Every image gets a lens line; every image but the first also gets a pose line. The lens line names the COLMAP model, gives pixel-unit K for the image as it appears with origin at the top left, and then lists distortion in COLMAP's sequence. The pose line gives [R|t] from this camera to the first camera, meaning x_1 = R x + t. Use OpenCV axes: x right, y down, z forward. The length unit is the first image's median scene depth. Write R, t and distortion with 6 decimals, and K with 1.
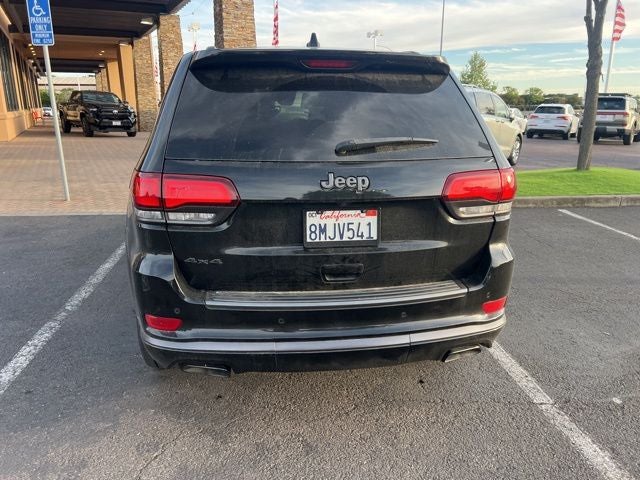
lens RADIAL K [[481.6, 0, 314.3], [0, 481.6, 238.0], [0, 0, 1]] dist [0.047708, -0.056659]
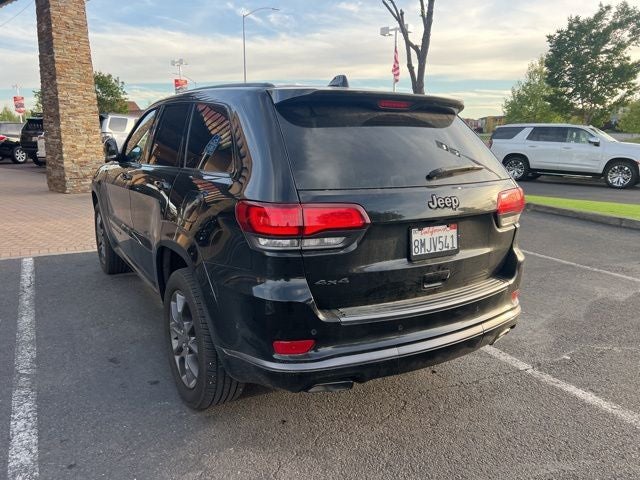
lens RADIAL K [[481.6, 0, 317.7], [0, 481.6, 234.9], [0, 0, 1]] dist [0.047708, -0.056659]
pose [[0.917869, -0.074071, 0.389911, -0.653660], [0.097293, 0.994447, -0.040117, -0.016105], [-0.384774, 0.074757, 0.919978, 0.015605]]
